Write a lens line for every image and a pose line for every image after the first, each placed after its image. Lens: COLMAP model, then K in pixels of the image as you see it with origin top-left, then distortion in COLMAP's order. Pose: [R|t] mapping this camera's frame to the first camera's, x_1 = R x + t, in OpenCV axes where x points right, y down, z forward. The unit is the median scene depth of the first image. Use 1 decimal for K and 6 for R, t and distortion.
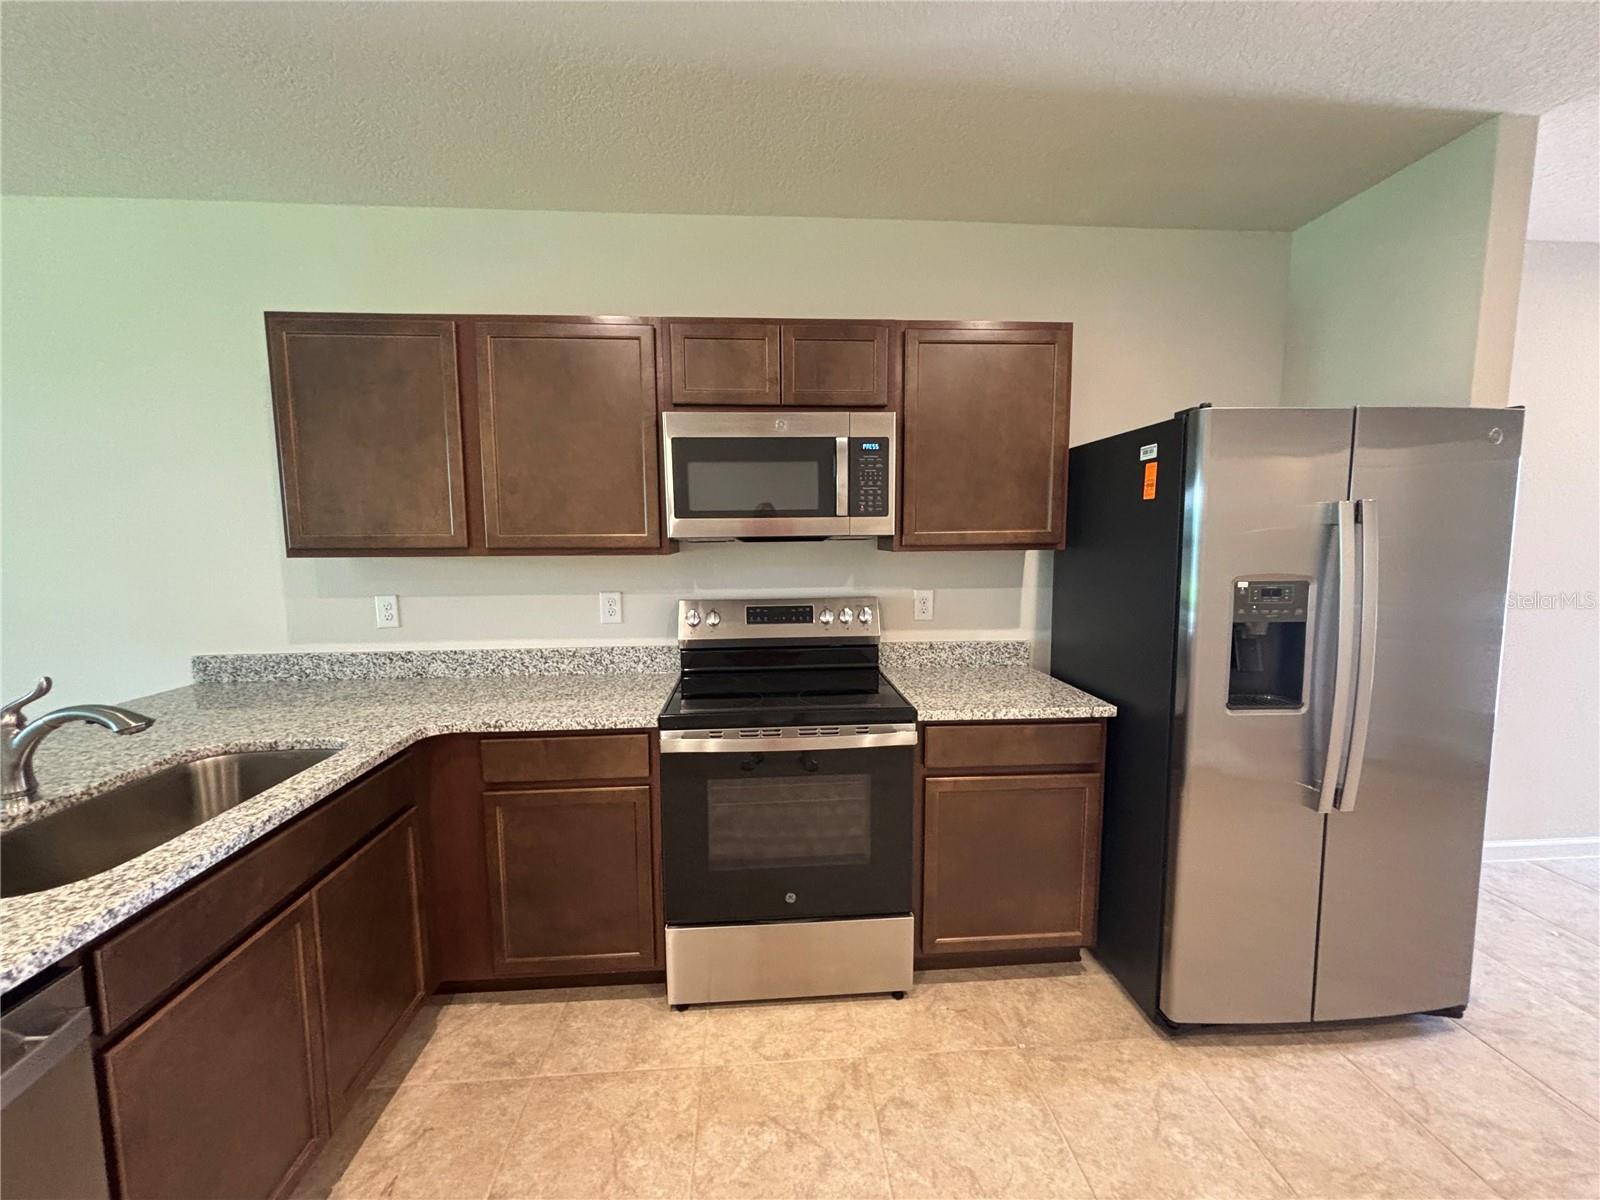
lens RADIAL K [[644.0, 0, 801.1], [0, 644.0, 600.9], [0, 0, 1]] dist [-0.000149, 0.000215]
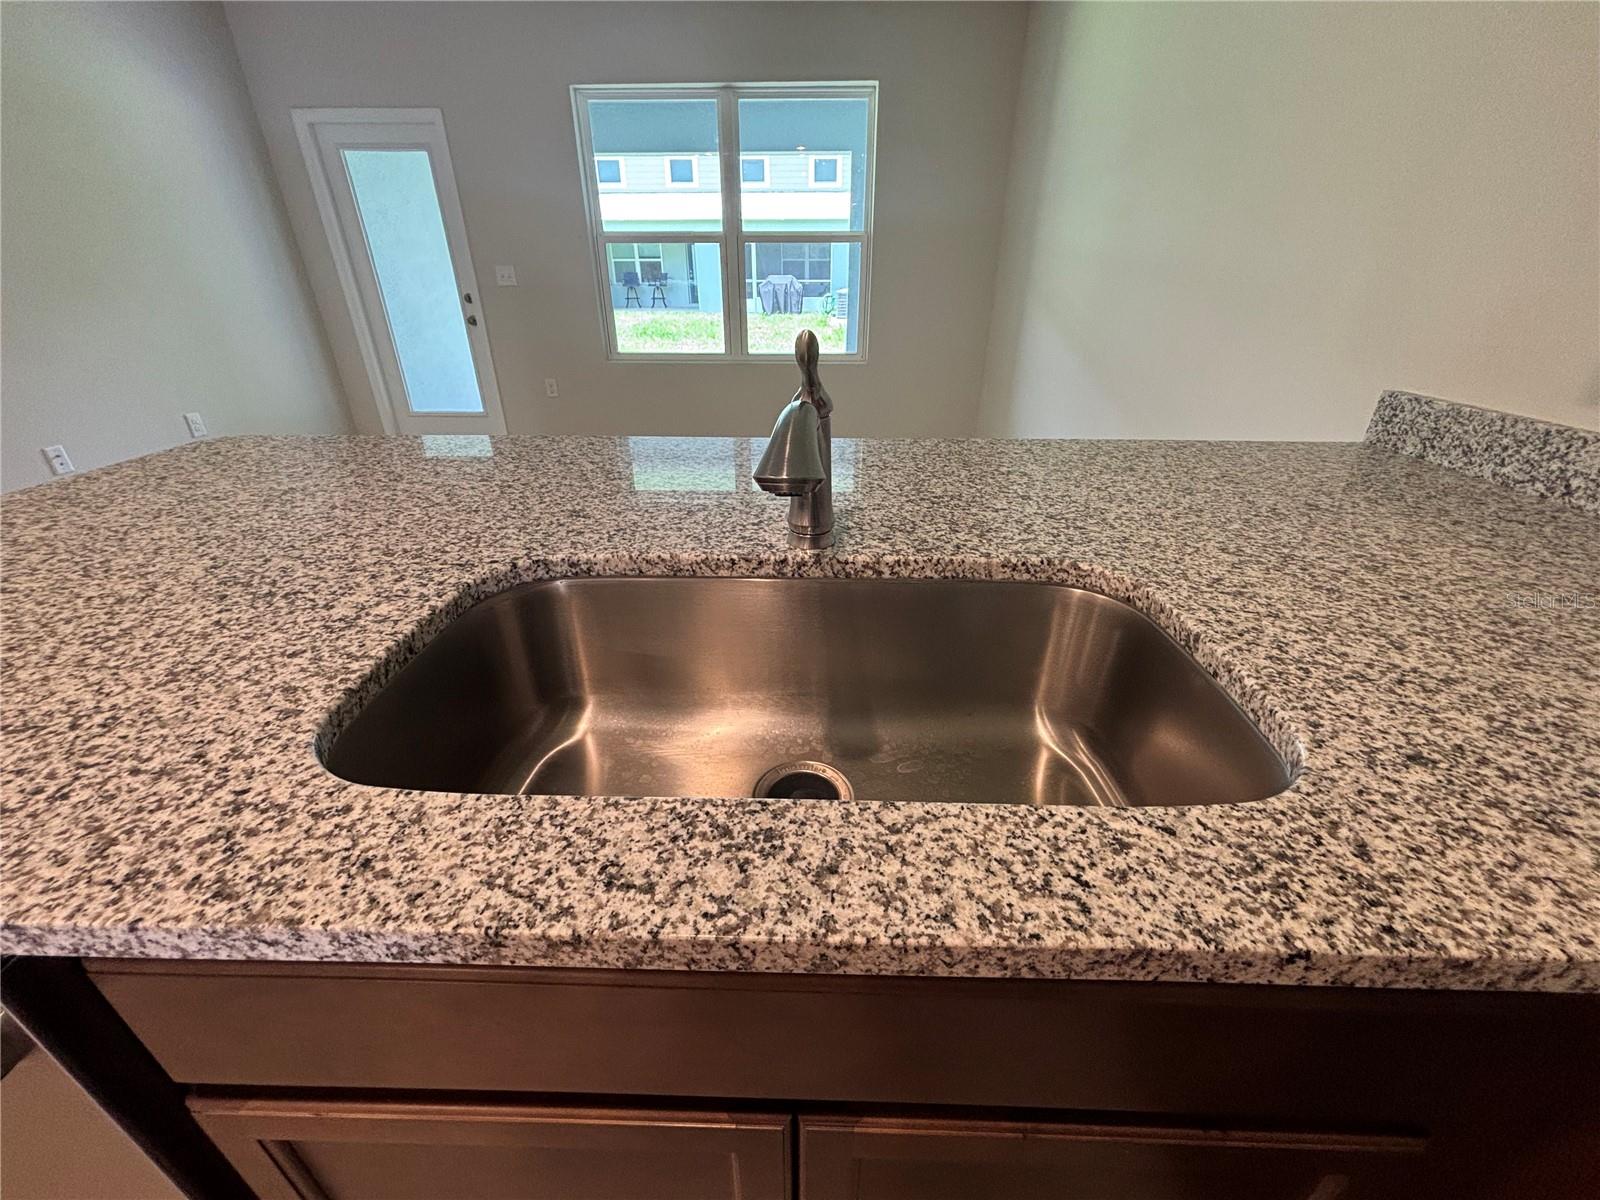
lens RADIAL K [[639.4, 0, 795.3], [0, 639.4, 598.4], [0, 0, 1]] dist [-0.000999, 0.005105]
pose [[-0.104681, 0.464581, -0.879321, -0.415545], [-0.100568, 0.874702, 0.474113, 0.040470], [0.989408, 0.138062, -0.044842, 0.685278]]
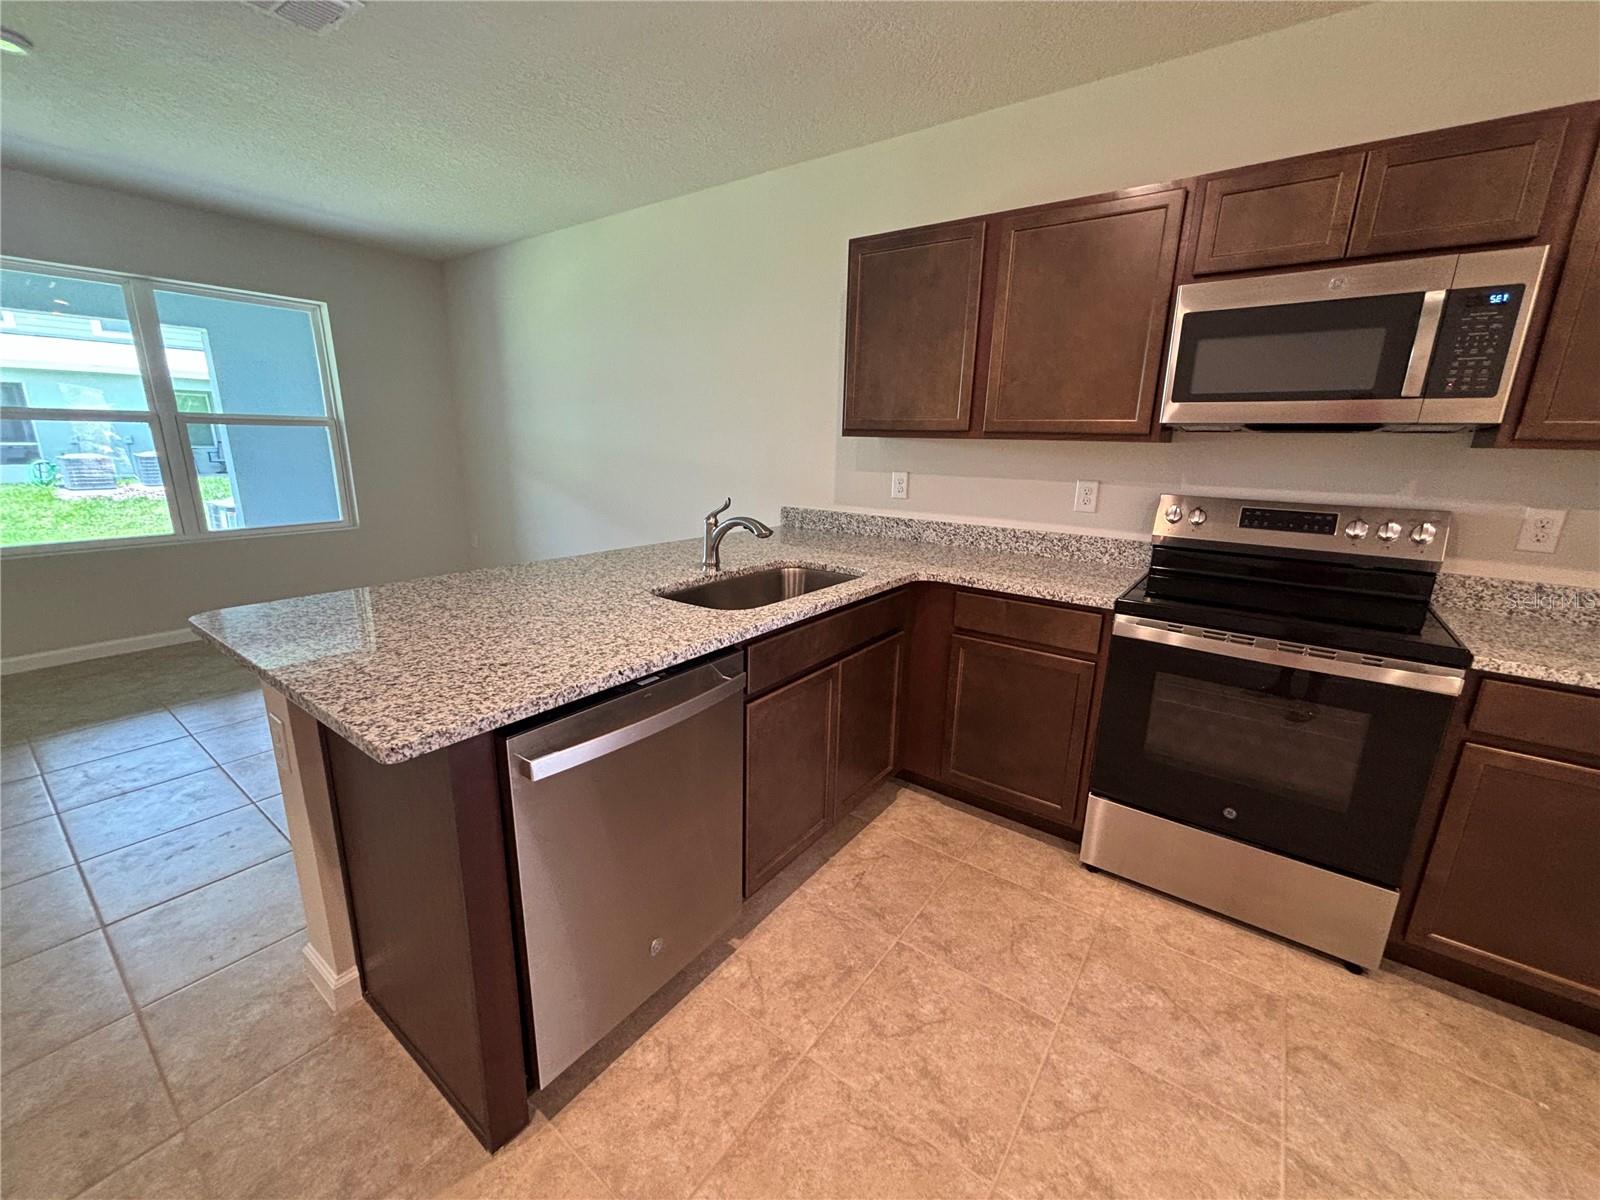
lens RADIAL K [[644.6, 0, 796.7], [0, 644.6, 600.9], [0, 0, 1]] dist [0.000248, 0.000236]
pose [[0.755006, 0.183332, -0.629567, 0.042036], [-0.094210, 0.980487, 0.172541, 0.049769], [0.648915, -0.070958, 0.757545, -0.112751]]
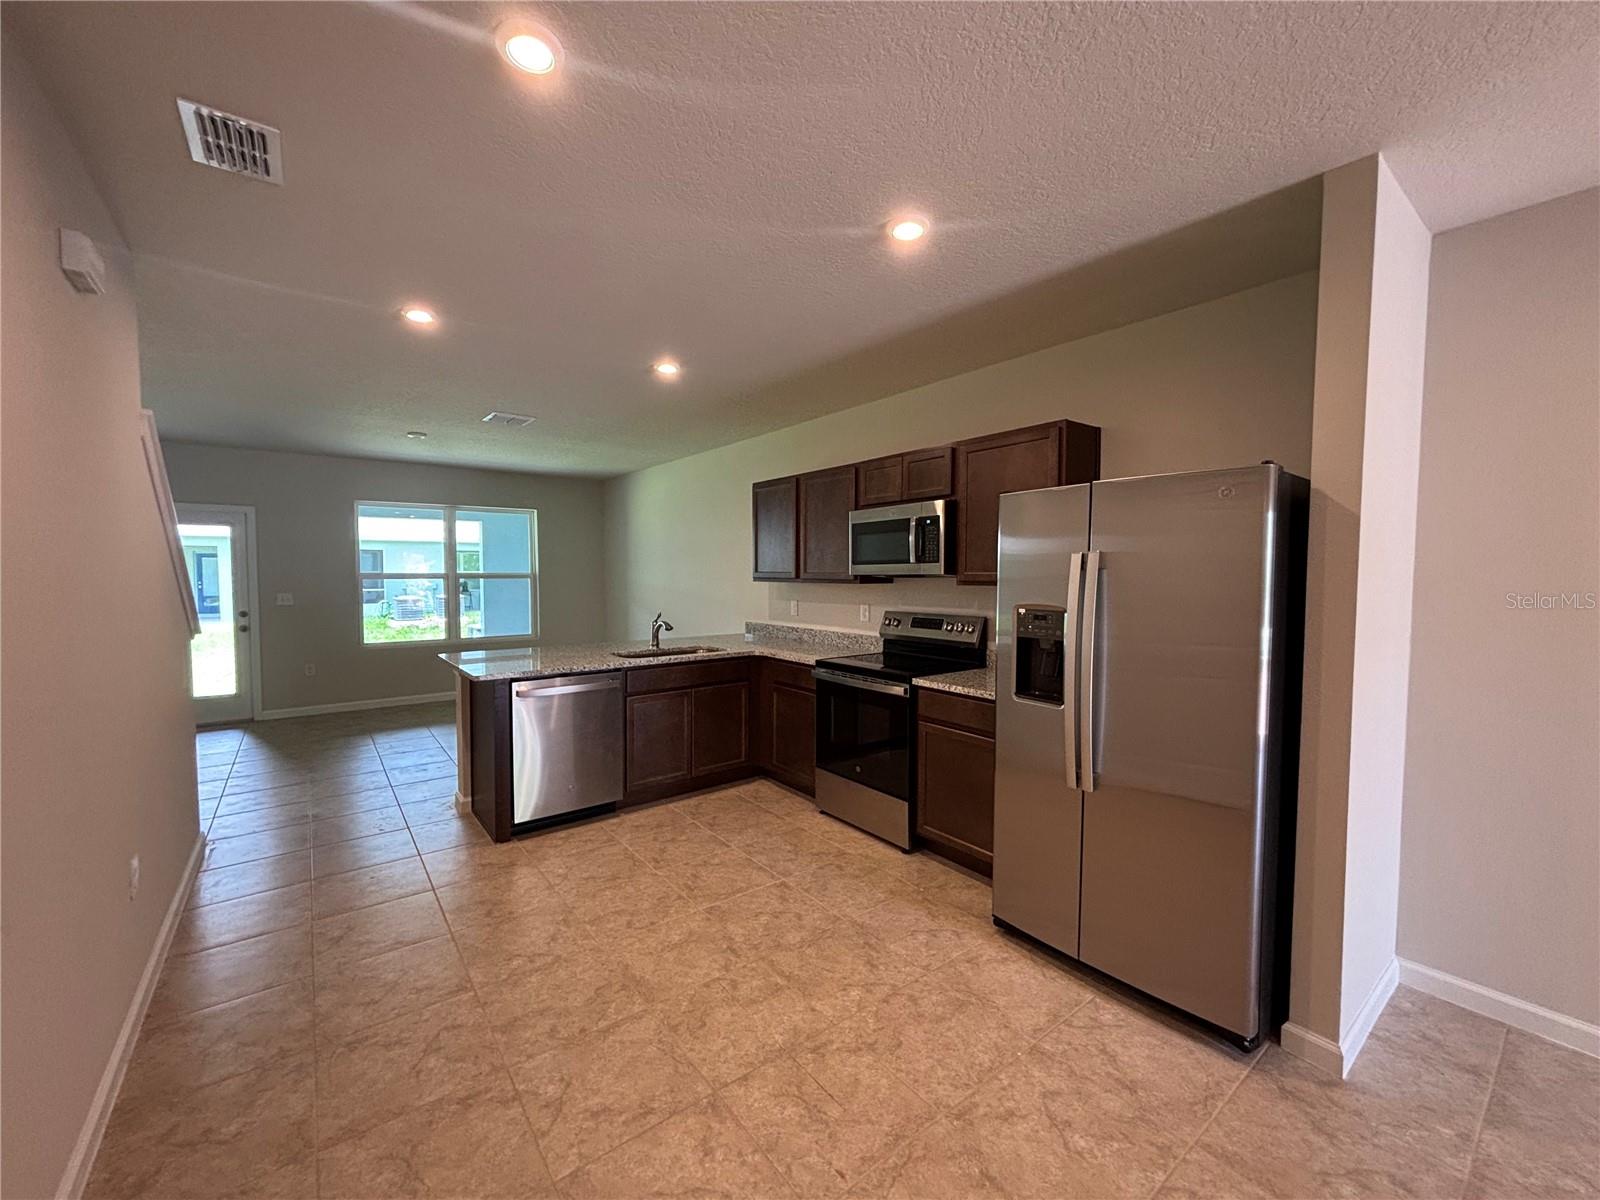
lens RADIAL K [[644.0, 0, 801.1], [0, 644.0, 600.9], [0, 0, 1]] dist [-0.000149, 0.000215]
pose [[0.551252, 0.044458, -0.833153, 1.426382], [-0.090499, 0.995874, -0.006737, 0.006760], [0.829416, 0.079113, 0.553001, -0.195877]]
